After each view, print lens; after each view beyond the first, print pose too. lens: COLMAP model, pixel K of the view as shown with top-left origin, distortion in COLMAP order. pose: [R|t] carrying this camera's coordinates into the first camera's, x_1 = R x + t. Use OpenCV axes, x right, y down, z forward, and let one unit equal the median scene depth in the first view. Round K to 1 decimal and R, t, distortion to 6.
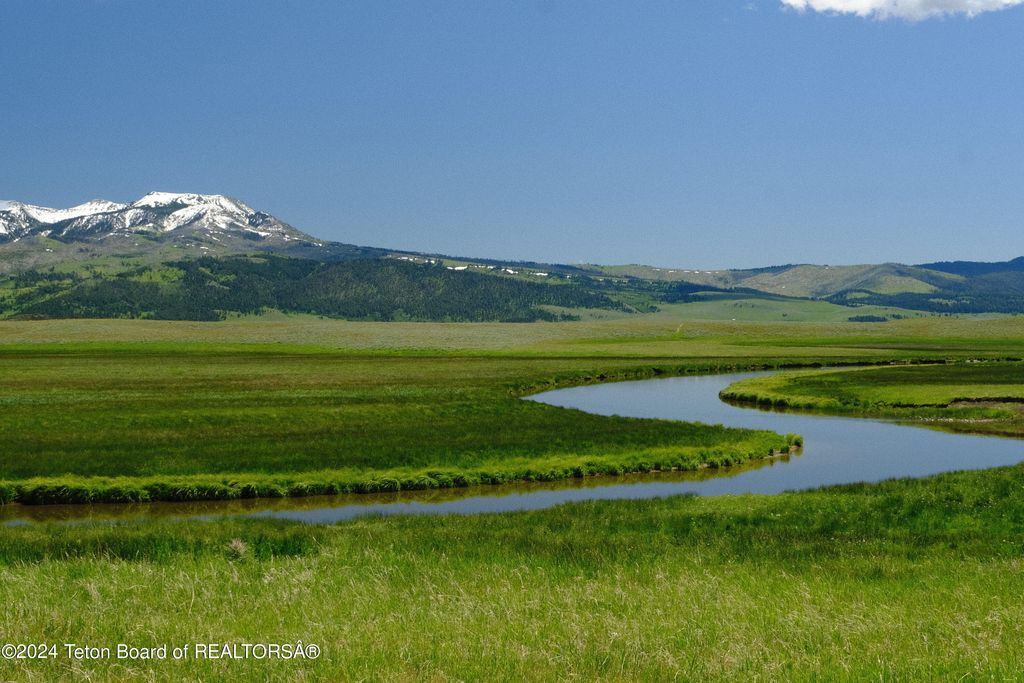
lens RADIAL K [[1693.4, 0, 512.0], [0, 1693.4, 341.5], [0, 0, 1]] dist [0.095152, -0.029268]
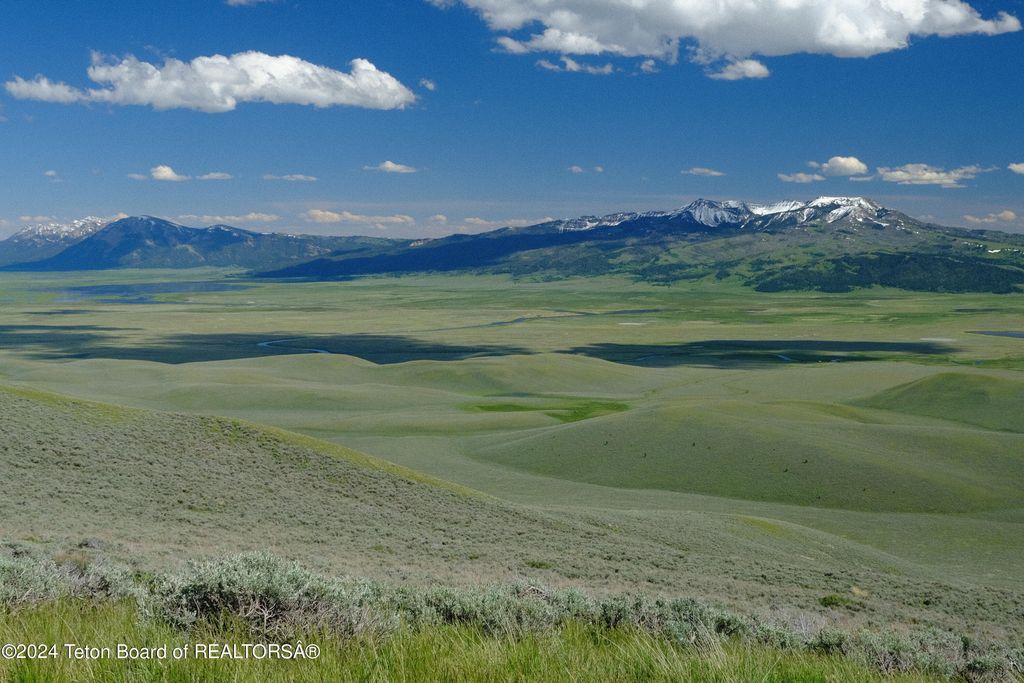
lens RADIAL K [[1693.4, 0, 512.0], [0, 1693.4, 341.5], [0, 0, 1]] dist [0.095152, -0.029268]
pose [[0.927158, 0.030147, -0.373455, 0.137106], [-0.006319, 0.997874, 0.064866, -0.050675], [0.374616, -0.057781, 0.925378, -0.670738]]
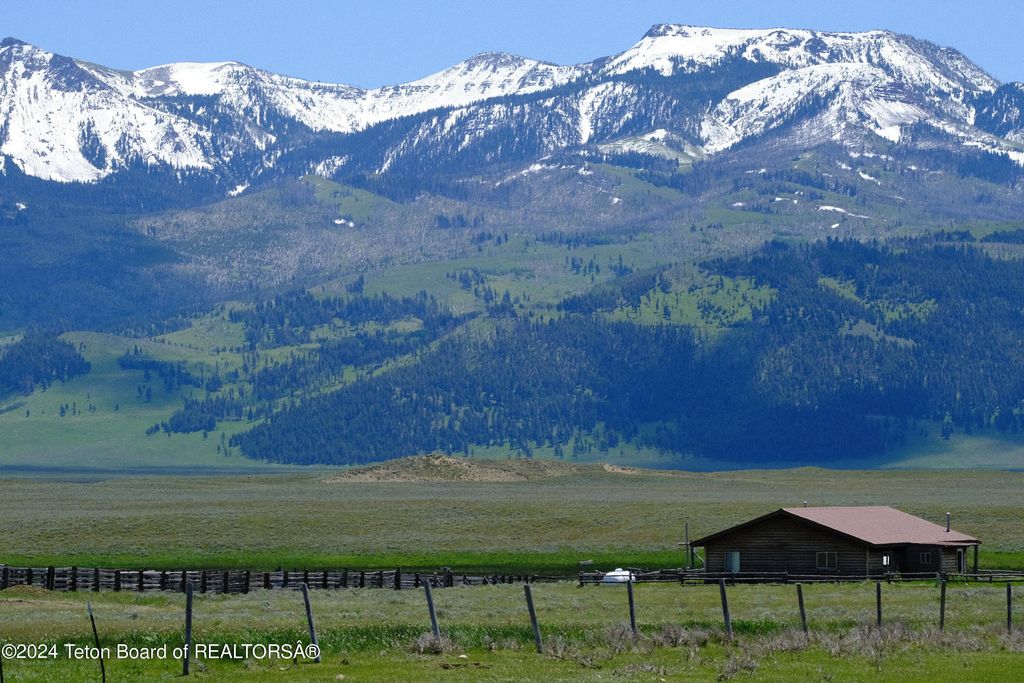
lens RADIAL K [[5632.2, 0, 512.0], [0, 5632.2, 341.5], [0, 0, 1]] dist [-0.411043, -1.056719]
pose [[0.972050, -0.004009, -0.234739, -0.002542], [-0.003475, 0.999499, -0.031457, 0.000033], [0.234748, 0.031393, 0.971549, 0.020723]]
